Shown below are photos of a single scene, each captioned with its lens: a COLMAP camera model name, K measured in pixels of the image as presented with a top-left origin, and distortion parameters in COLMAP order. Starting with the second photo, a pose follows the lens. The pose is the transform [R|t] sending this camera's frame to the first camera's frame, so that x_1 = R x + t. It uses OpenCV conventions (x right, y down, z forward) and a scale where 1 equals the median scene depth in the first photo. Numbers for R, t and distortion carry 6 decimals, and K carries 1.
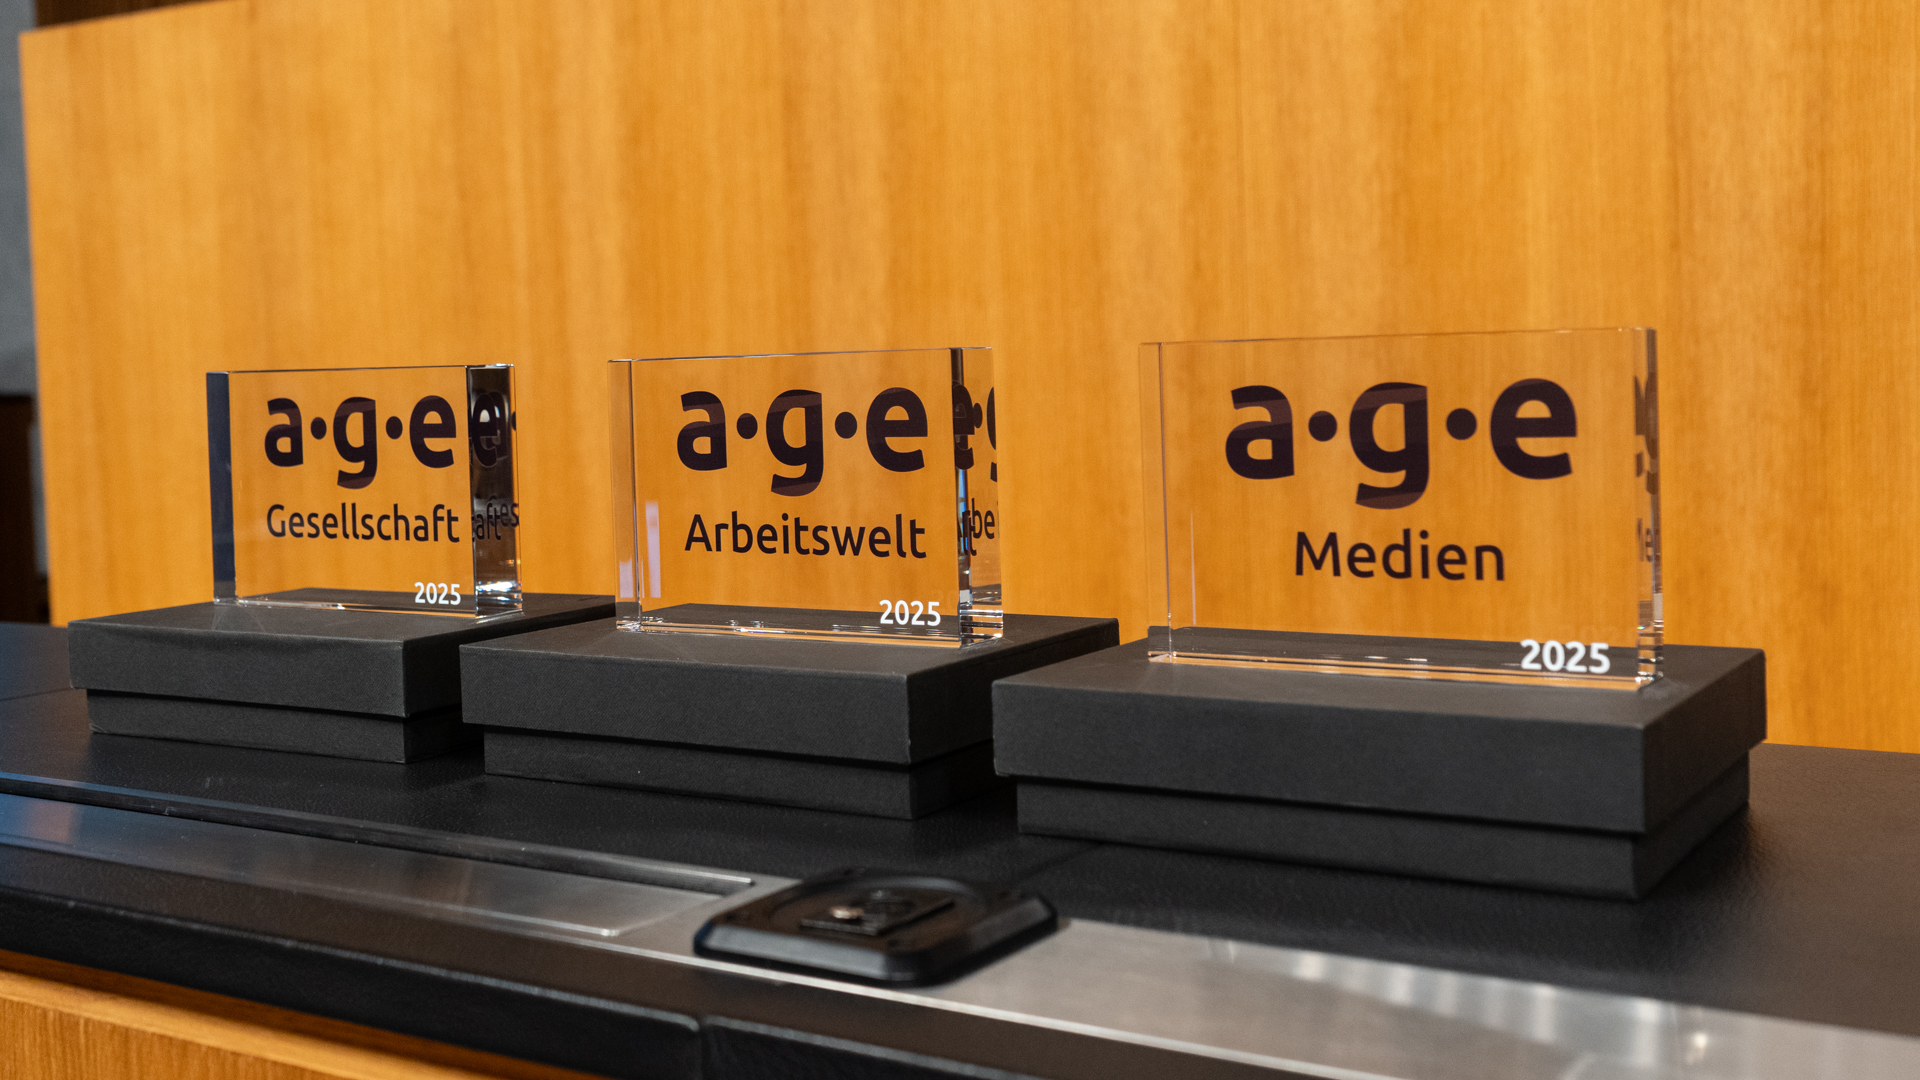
lens RADIAL K [[2057.4, 0, 981.0], [0, 2057.4, 455.3], [0, 0, 1]] dist [-0.059084, 0.000000]
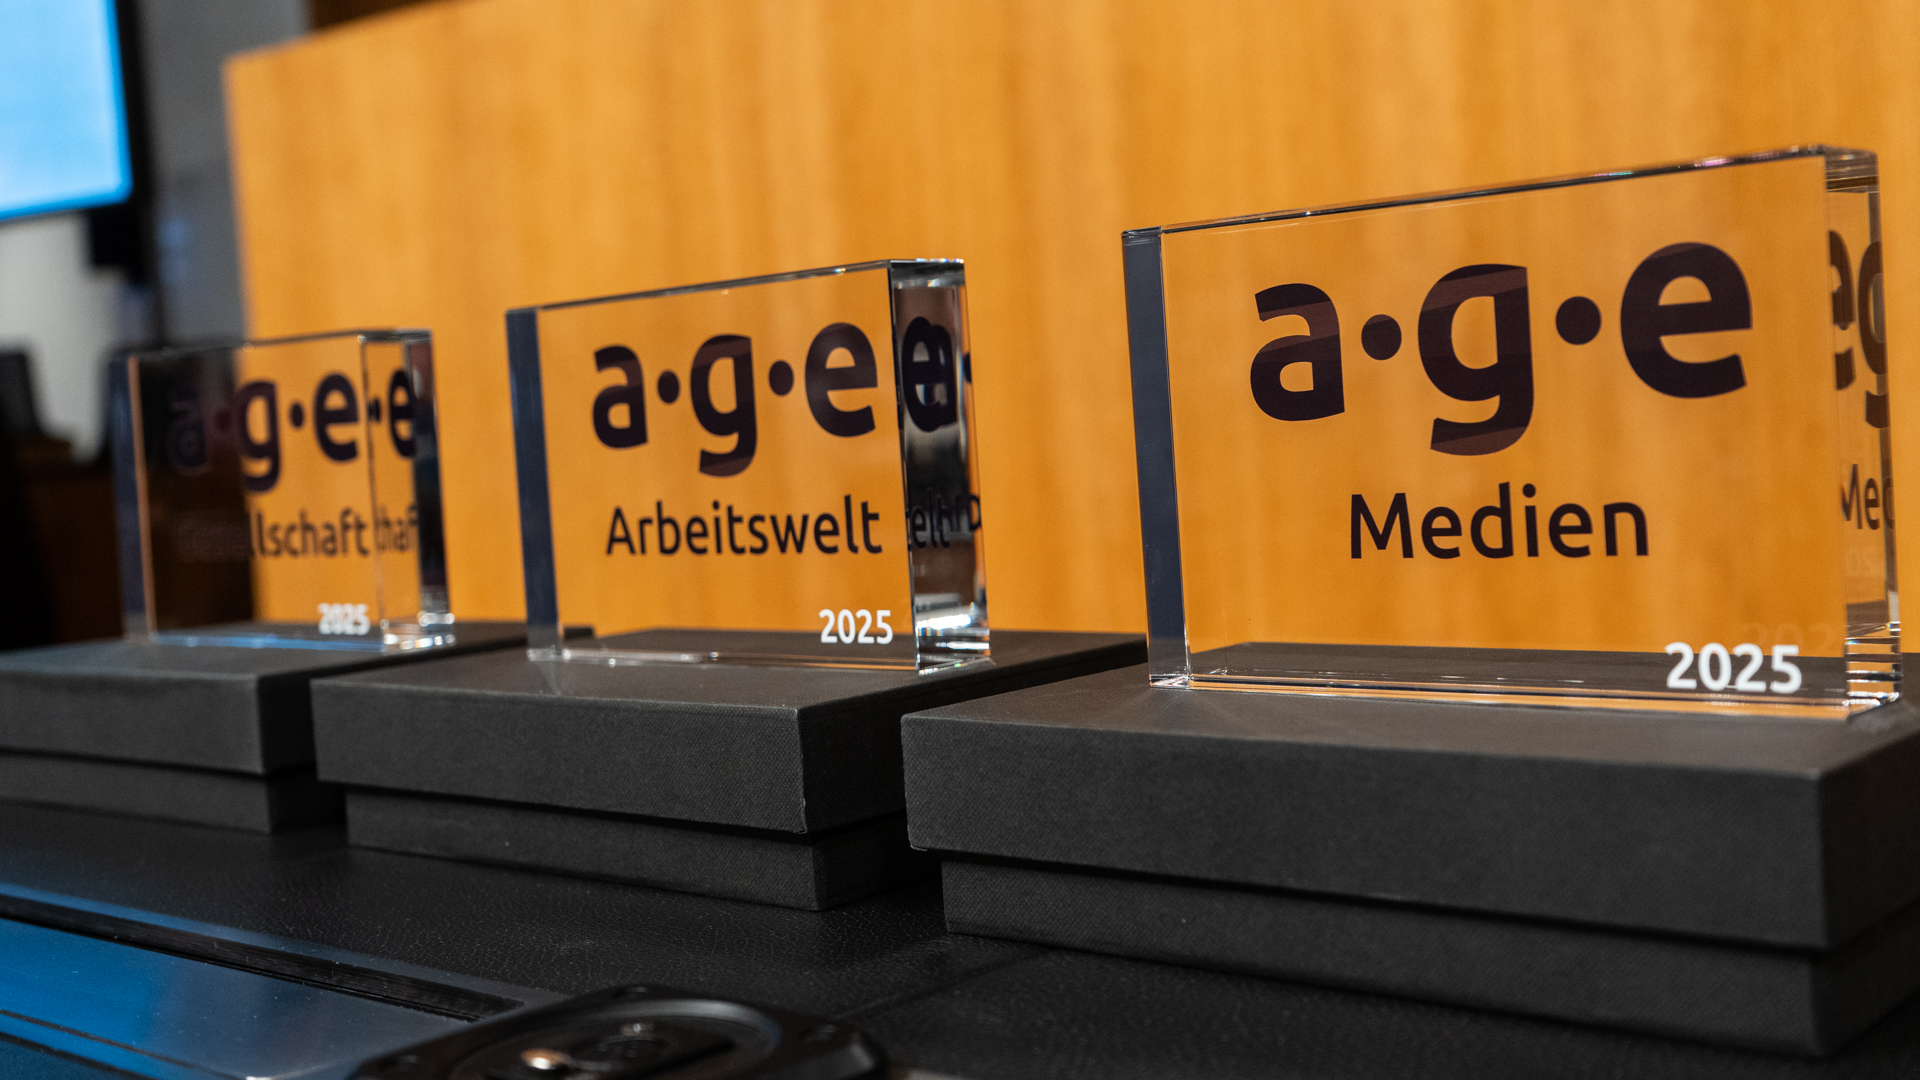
lens RADIAL K [[2205.0, 0, 957.4], [0, 2205.0, 533.6], [0, 0, 1]] dist [-0.026404, 0.000000]
pose [[0.985109, -0.023092, -0.170374, 0.143102], [0.025568, 0.999597, 0.012351, 0.036145], [0.170020, -0.016523, 0.985302, 0.243574]]
